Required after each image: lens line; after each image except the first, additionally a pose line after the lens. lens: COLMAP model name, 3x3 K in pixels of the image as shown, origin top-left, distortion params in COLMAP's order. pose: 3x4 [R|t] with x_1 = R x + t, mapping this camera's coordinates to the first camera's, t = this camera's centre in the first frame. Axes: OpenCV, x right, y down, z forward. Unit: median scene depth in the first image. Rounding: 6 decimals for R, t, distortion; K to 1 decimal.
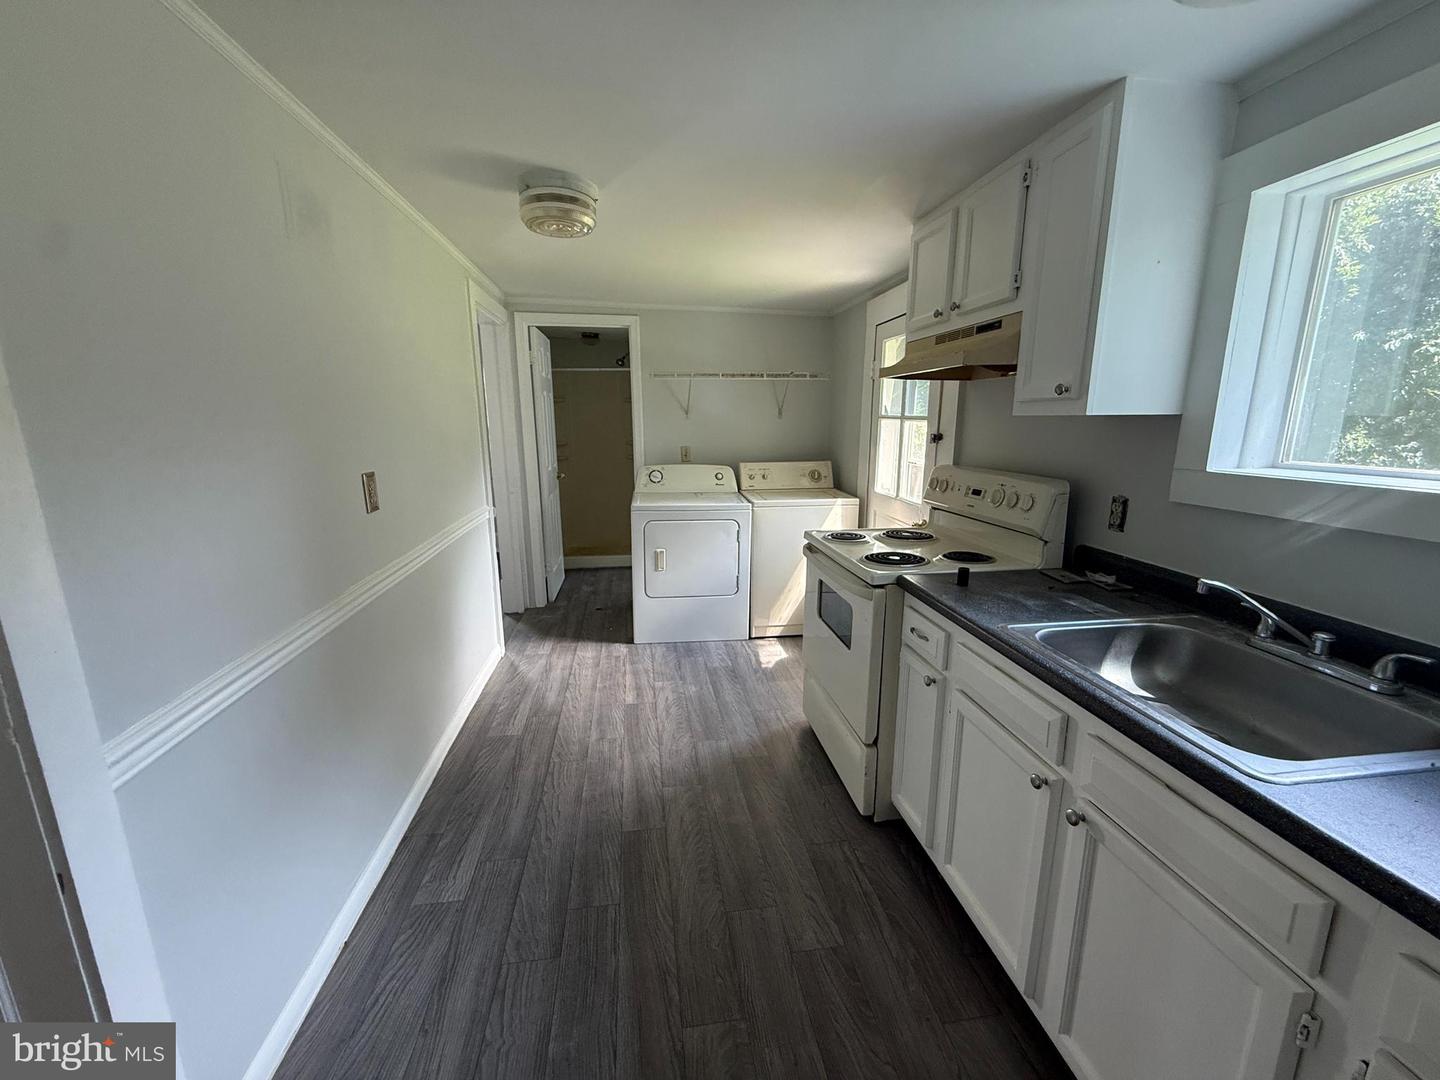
lens RADIAL K [[576.0, 0, 717.1], [0, 576.0, 537.9], [0, 0, 1]] dist [0.001526, 0.000168]
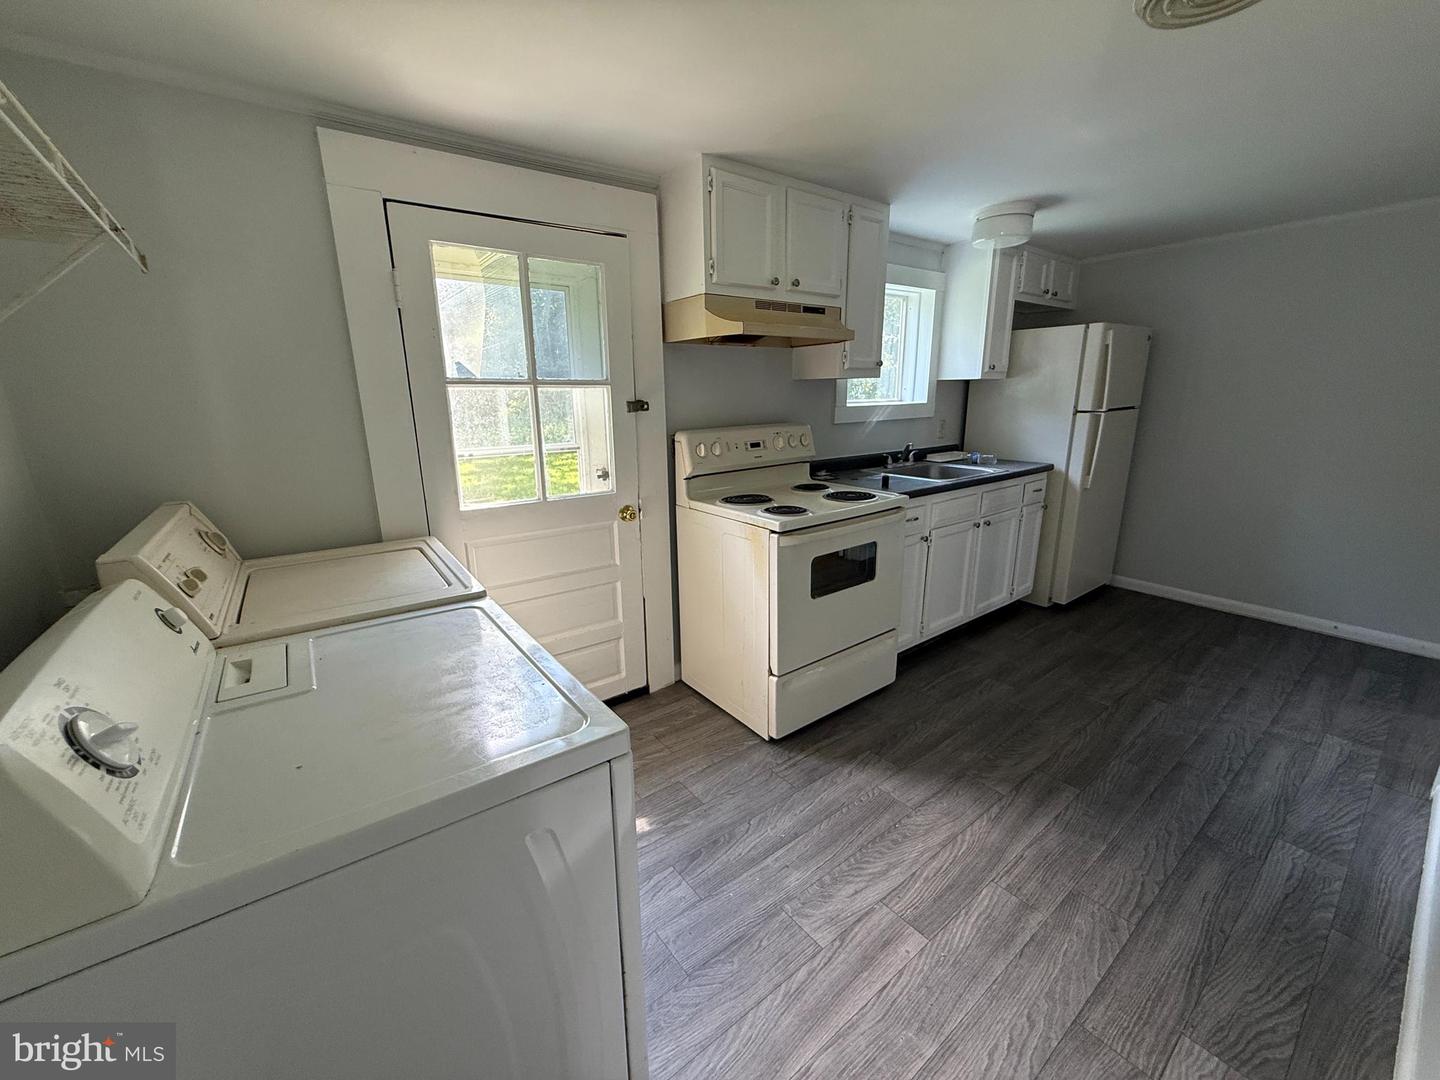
lens RADIAL K [[575.4, 0, 715.1], [0, 575.4, 538.6], [0, 0, 1]] dist [-0.001231, 0.000248]
pose [[-0.487775, -0.206502, 0.848194, -0.511672], [0.195228, 0.921206, 0.336548, -0.294932], [-0.850859, 0.329751, -0.409027, 1.512942]]
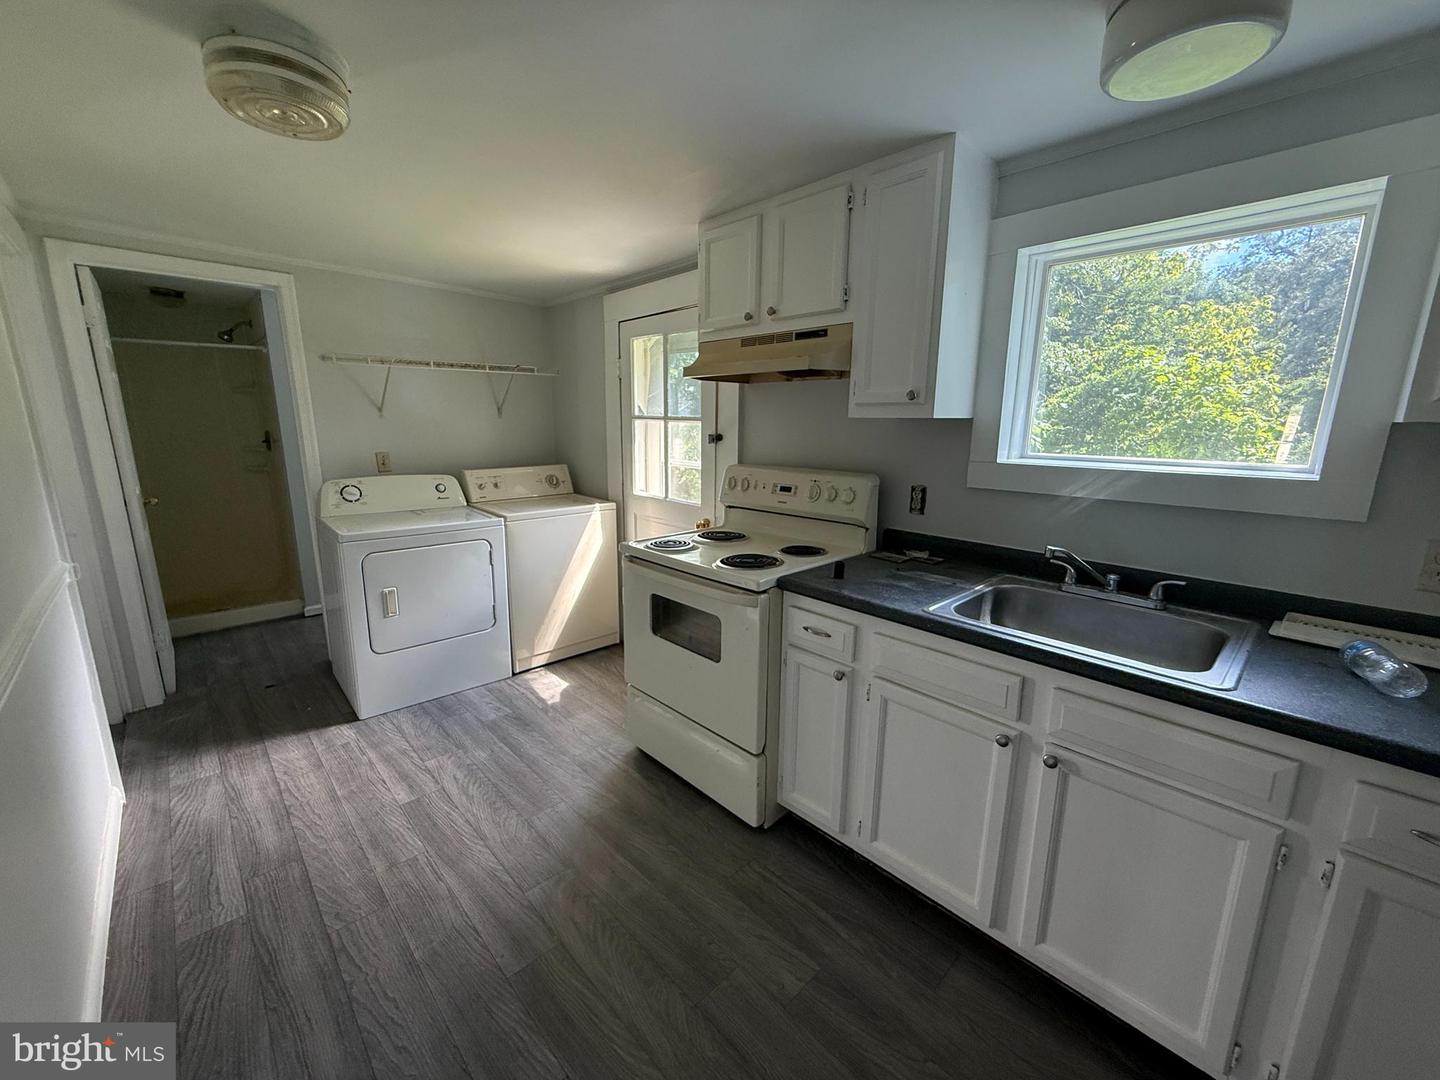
lens RADIAL K [[575.4, 0, 715.1], [0, 575.4, 538.6], [0, 0, 1]] dist [-0.001231, 0.000248]
pose [[0.815035, -0.111232, 0.568635, -0.255010], [0.110097, 0.993251, 0.036487, -0.038652], [-0.568855, 0.032867, 0.821781, 0.189742]]
